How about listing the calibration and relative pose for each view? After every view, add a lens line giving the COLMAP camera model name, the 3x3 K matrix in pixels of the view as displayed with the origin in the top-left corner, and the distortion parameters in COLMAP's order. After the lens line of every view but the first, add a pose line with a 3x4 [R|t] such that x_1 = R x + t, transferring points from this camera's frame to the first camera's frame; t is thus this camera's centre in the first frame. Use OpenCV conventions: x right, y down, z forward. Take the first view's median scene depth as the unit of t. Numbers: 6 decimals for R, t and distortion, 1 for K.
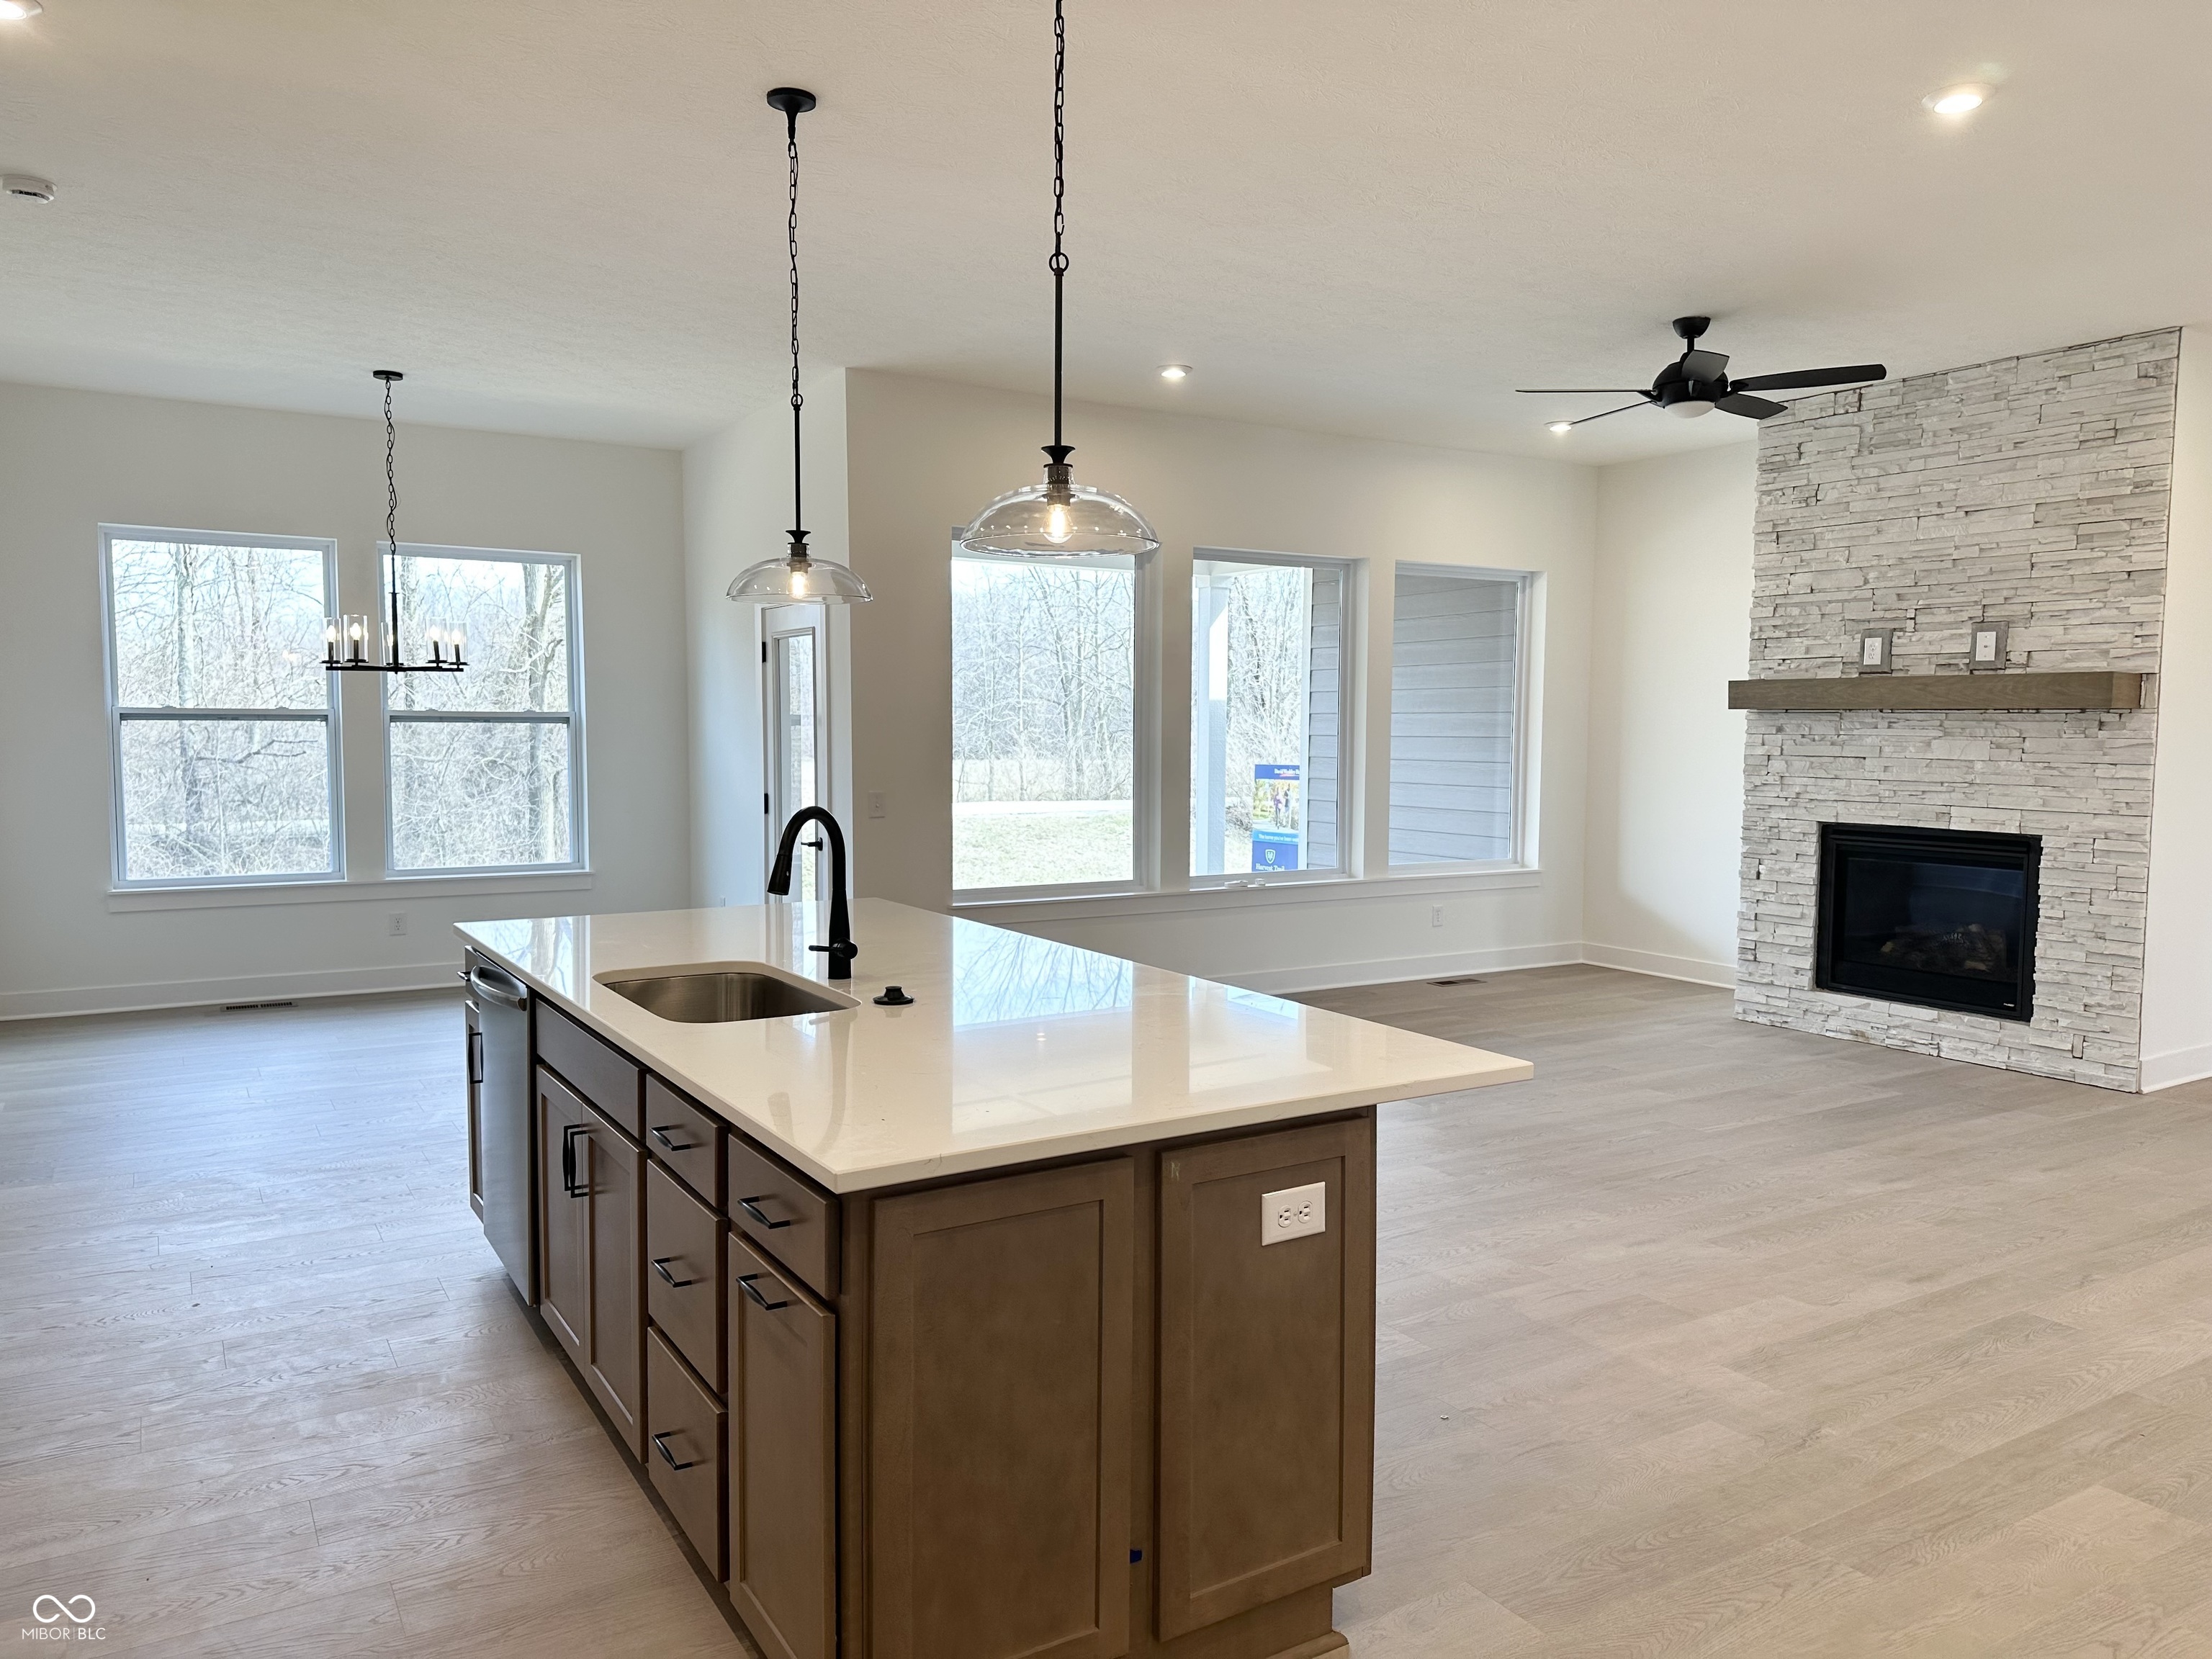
lens RADIAL K [[1548.0, 0, 1150.5], [0, 1548.0, 823.5], [0, 0, 1]] dist [0.042895, -0.028327]
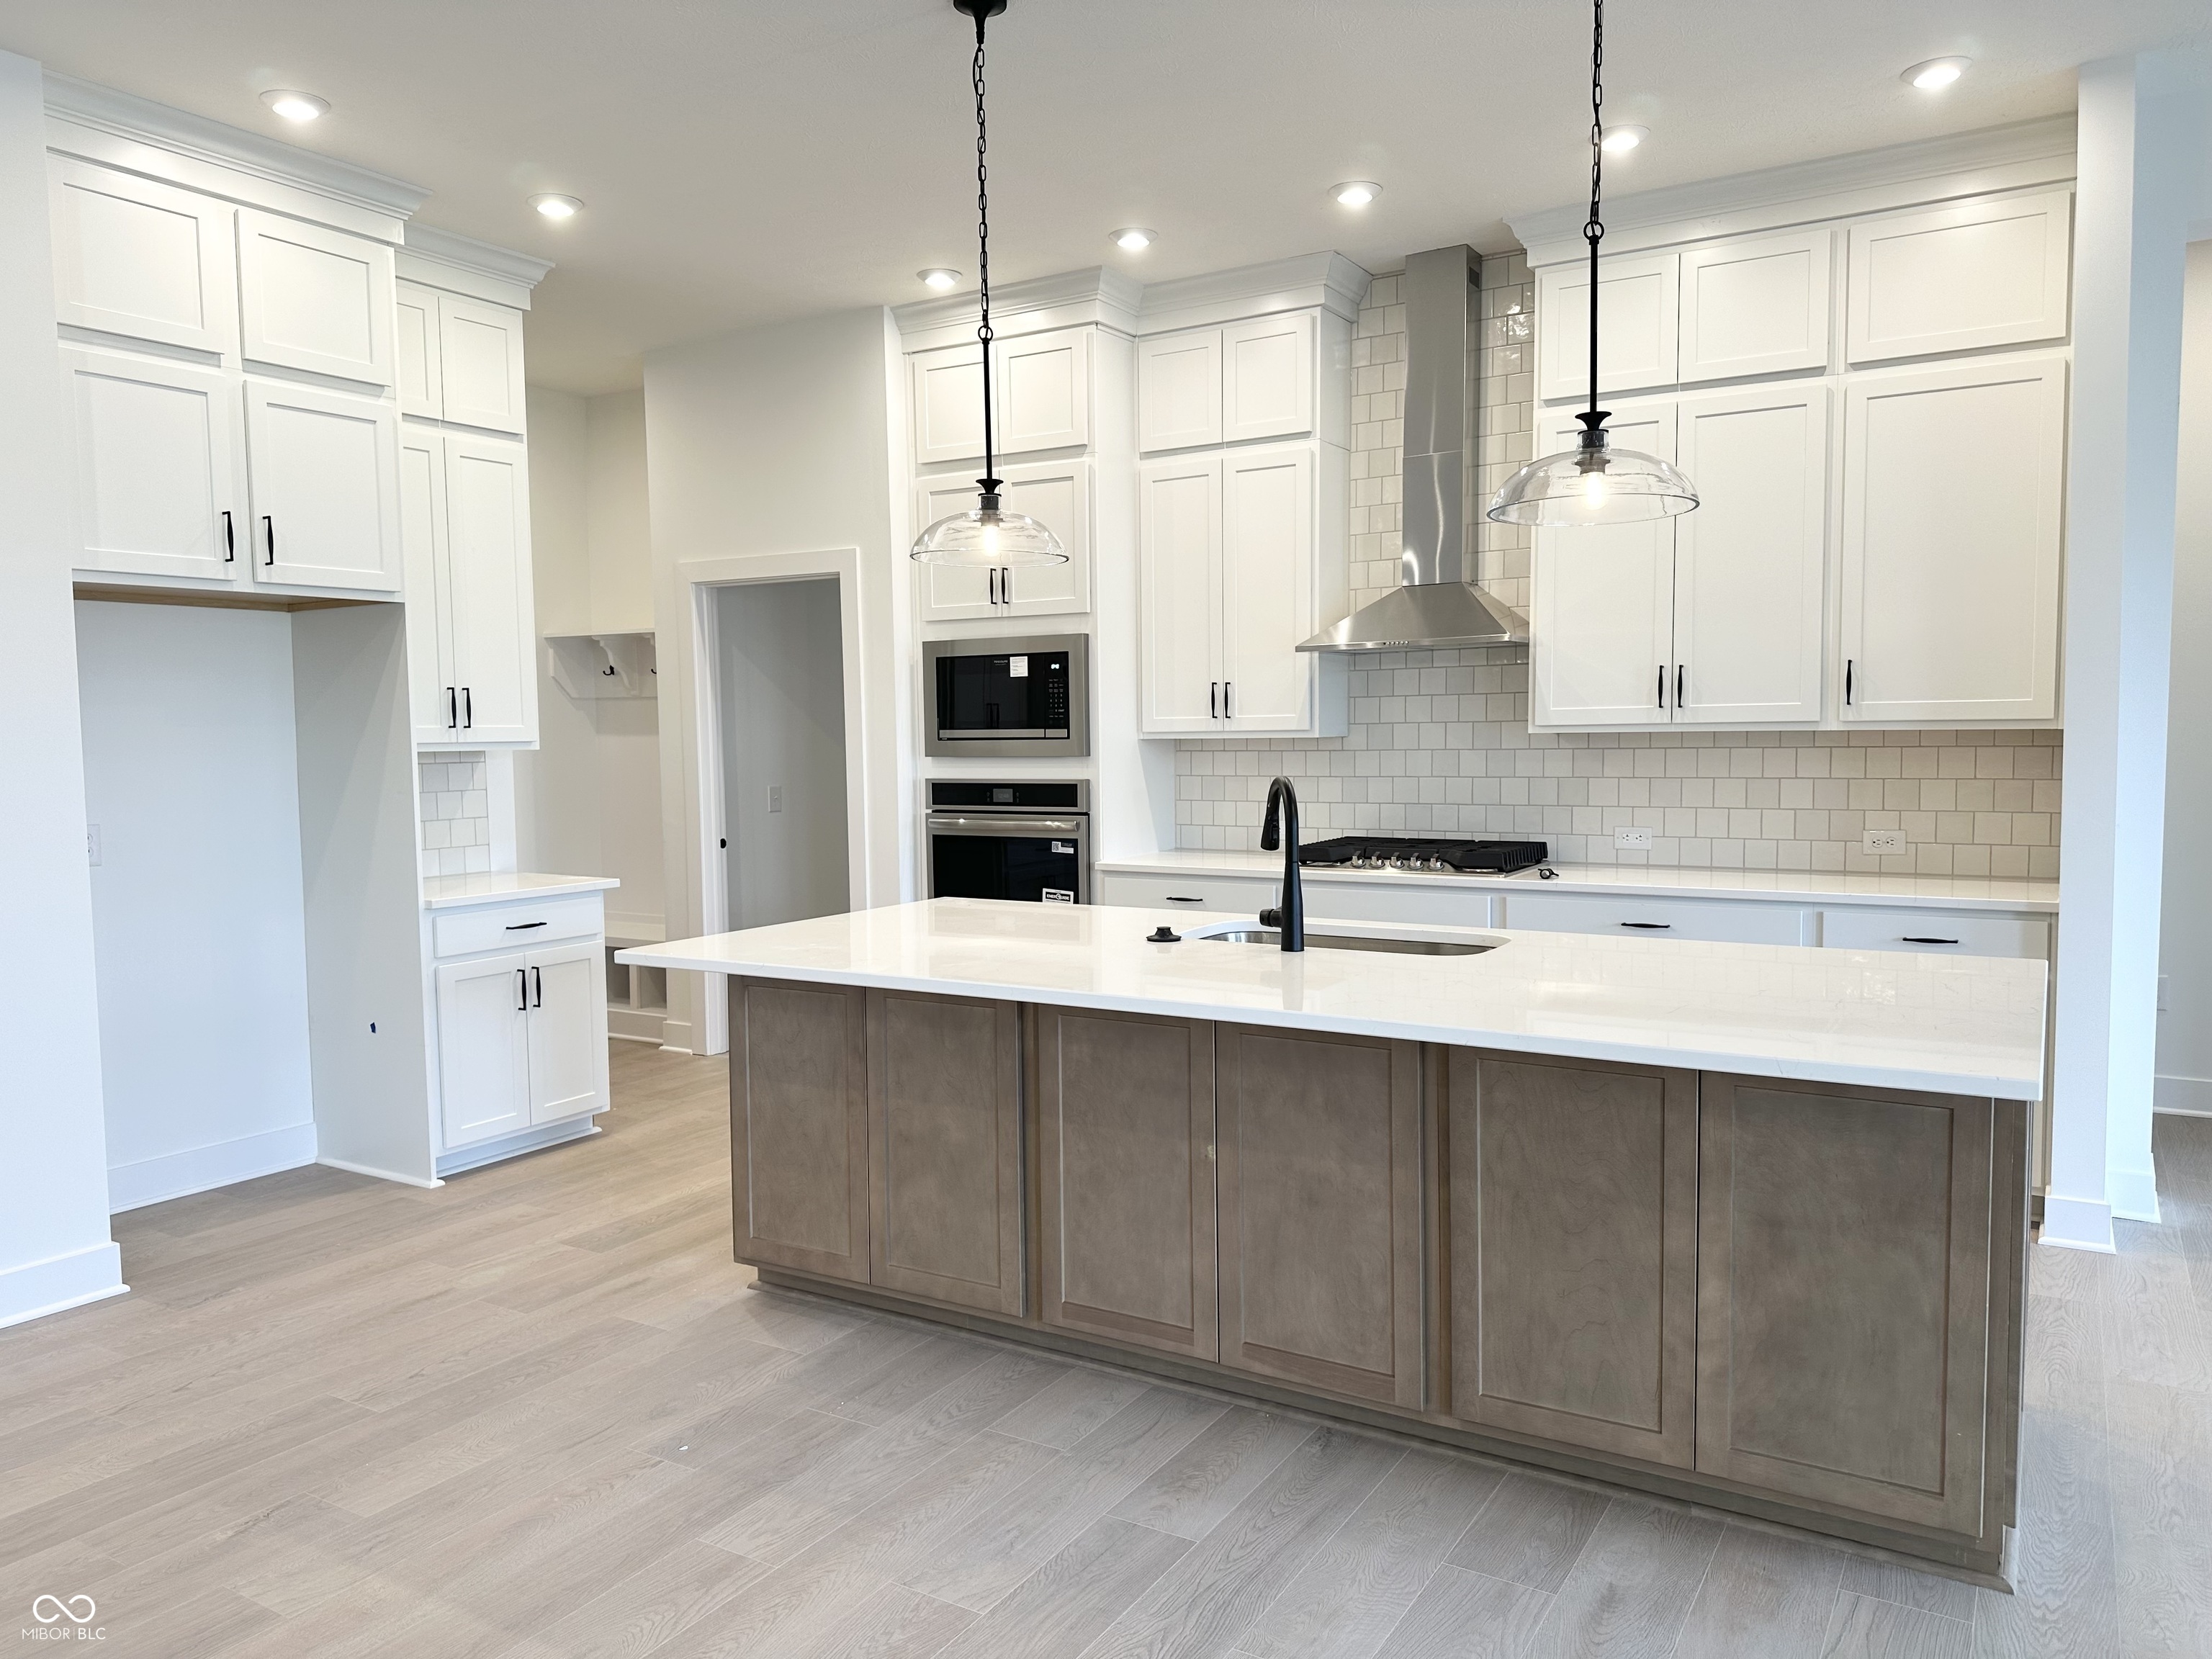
lens RADIAL K [[1548.1, 0, 1097.9], [0, 1548.1, 838.0], [0, 0, 1]] dist [0.046058, -0.047563]
pose [[-0.902401, 0.035322, -0.429448, 0.296903], [-0.019957, 0.992139, 0.123540, -0.080168], [0.430435, 0.120053, -0.894602, 1.587512]]
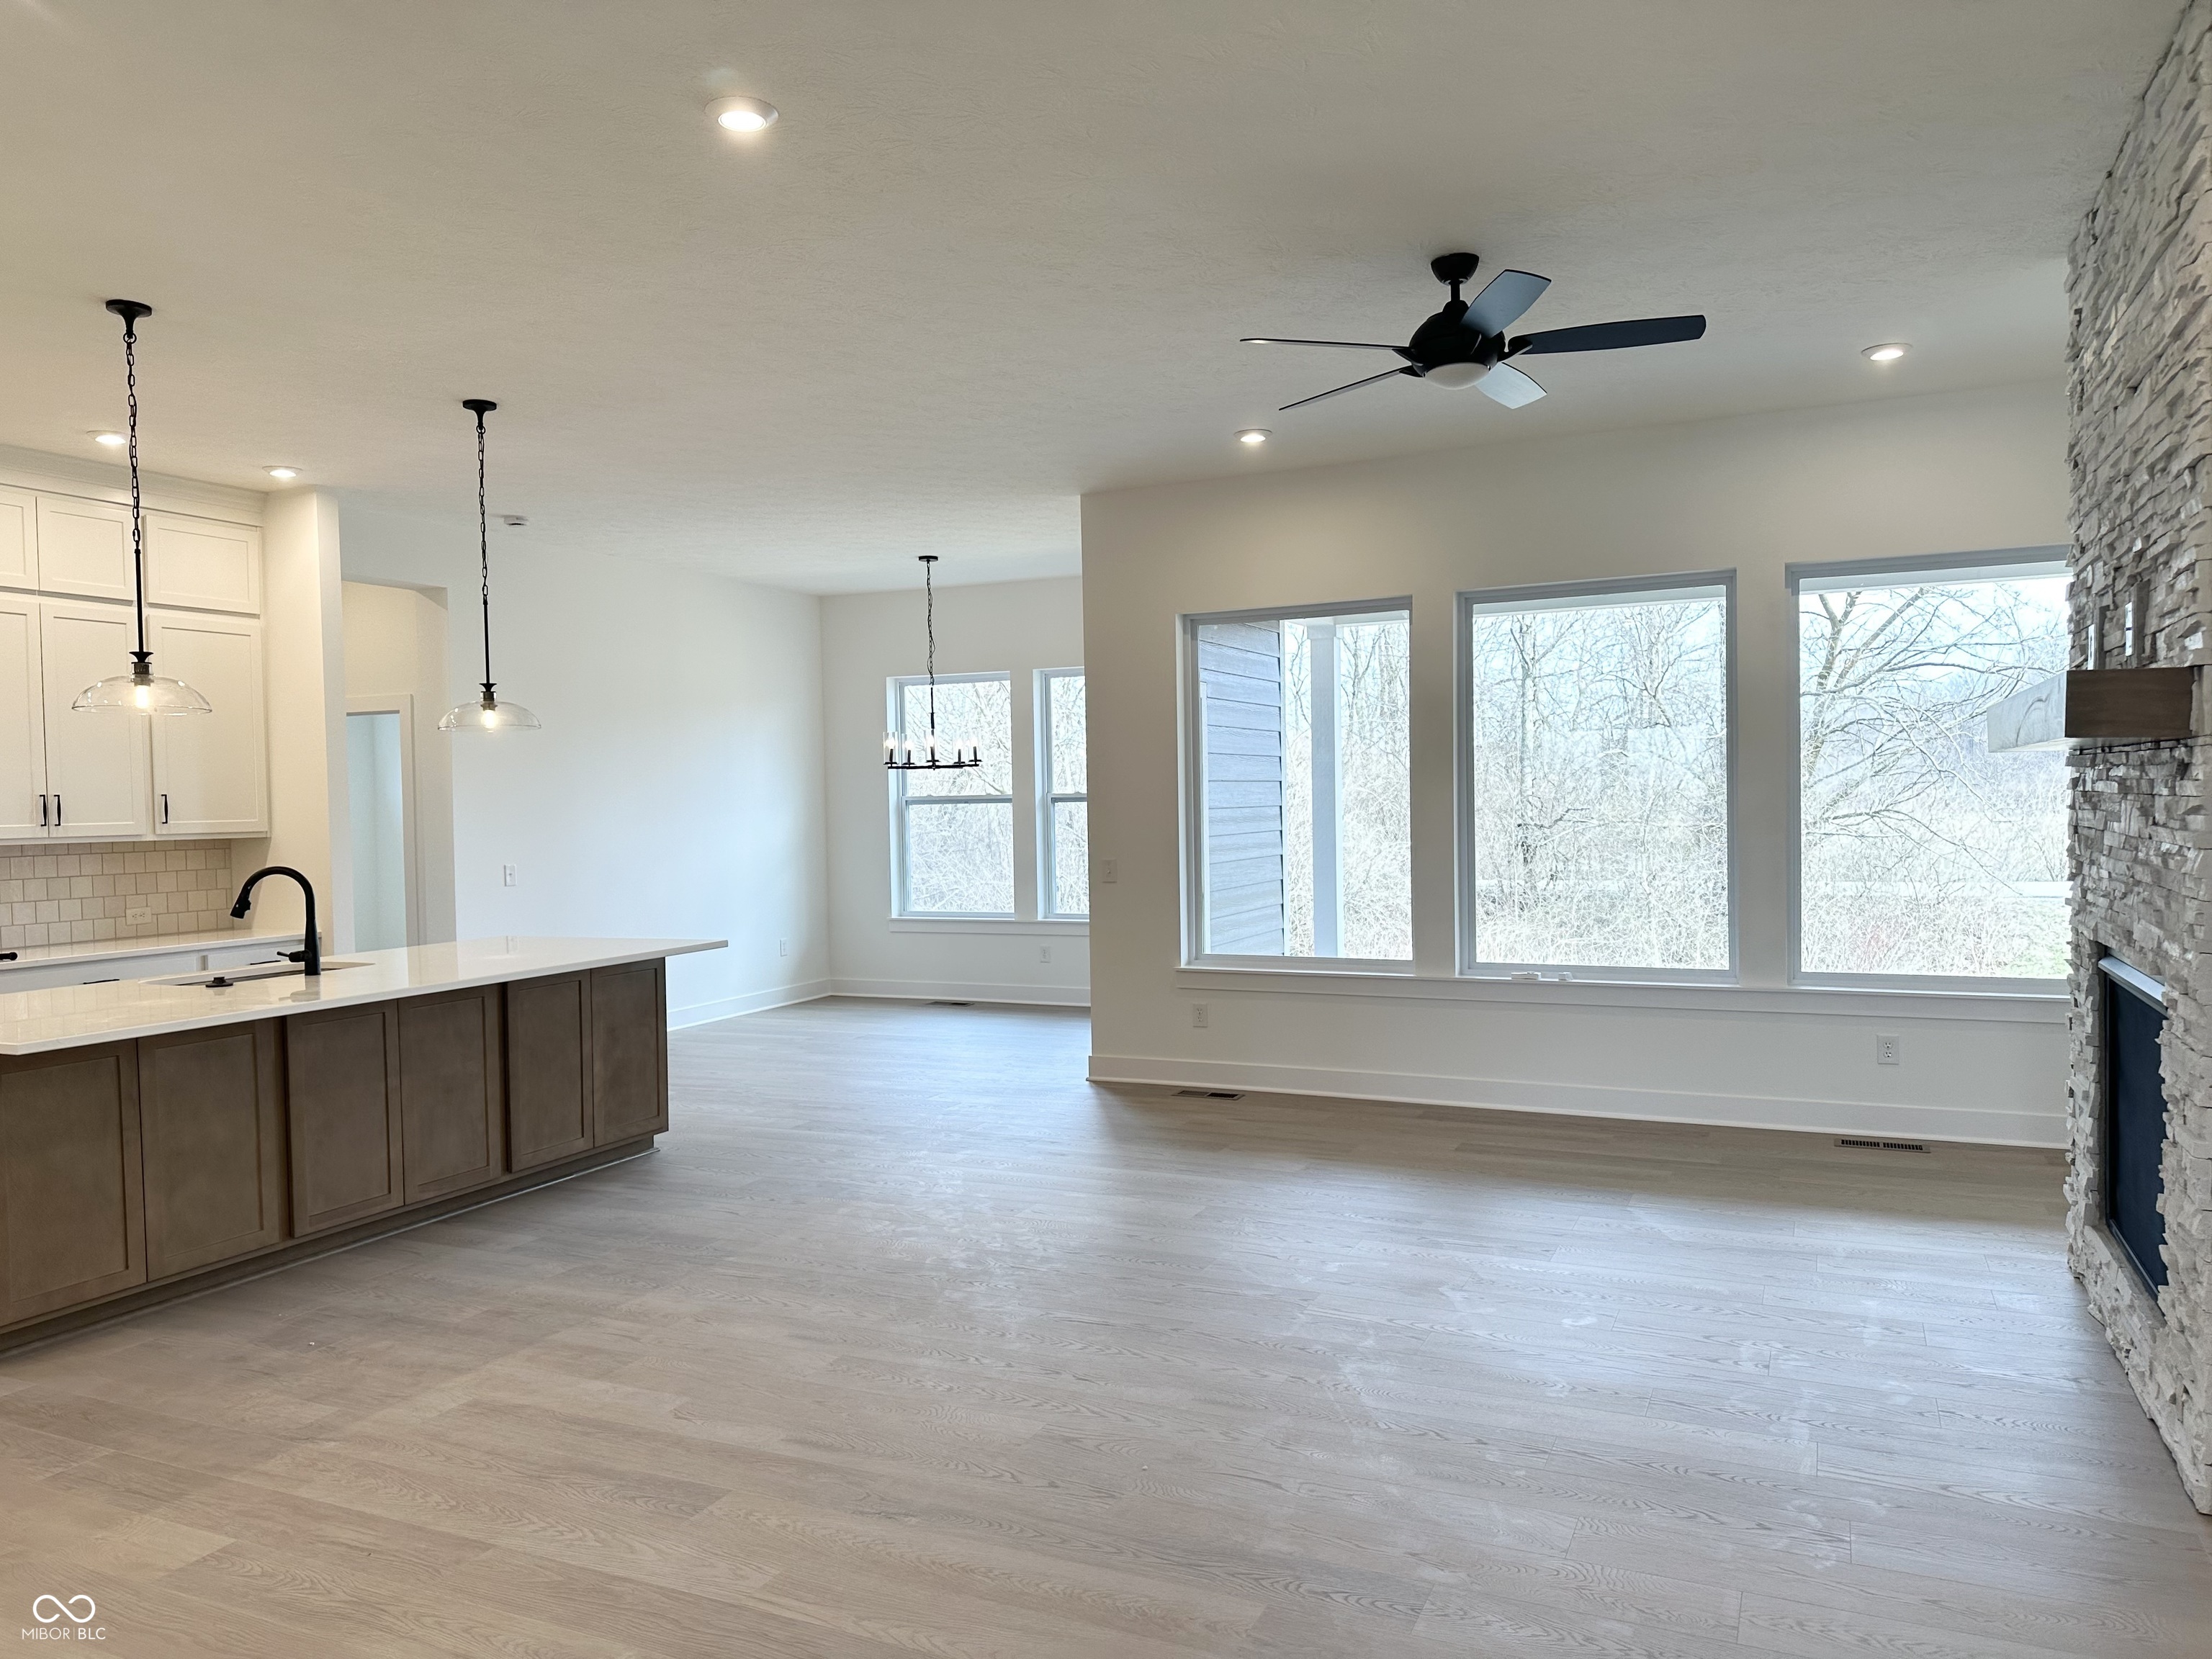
lens RADIAL K [[1548.1, 0, 1097.9], [0, 1548.1, 838.0], [0, 0, 1]] dist [0.046058, -0.047563]
pose [[0.534342, 0.004414, -0.845257, 1.384017], [-0.031438, 0.999398, -0.014656, -0.036476], [0.844684, 0.034405, 0.534159, 0.707889]]
